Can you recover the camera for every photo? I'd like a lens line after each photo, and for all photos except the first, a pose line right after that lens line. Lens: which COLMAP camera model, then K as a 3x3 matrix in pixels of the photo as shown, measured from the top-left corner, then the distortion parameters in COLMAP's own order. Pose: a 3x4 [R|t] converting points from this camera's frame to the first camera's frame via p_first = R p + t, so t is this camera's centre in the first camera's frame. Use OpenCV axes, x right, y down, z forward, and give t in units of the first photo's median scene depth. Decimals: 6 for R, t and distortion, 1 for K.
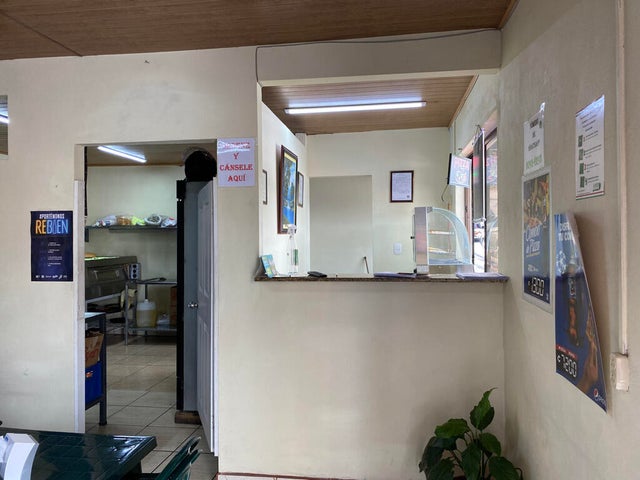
lens RADIAL K [[490.0, 0, 316.8], [0, 490.0, 237.1], [0, 0, 1]] dist [0.007646, 0.005556]
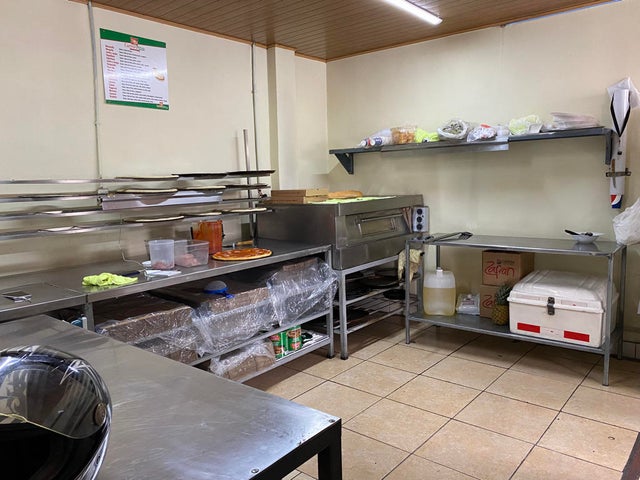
lens RADIAL K [[490.0, 0, 316.8], [0, 490.0, 237.1], [0, 0, 1]] dist [0.007646, 0.005556]
pose [[0.851962, 0.044043, -0.521747, -0.167665], [0.021811, 0.992606, 0.119406, 0.015779], [0.523149, -0.113109, 0.844702, 0.431657]]
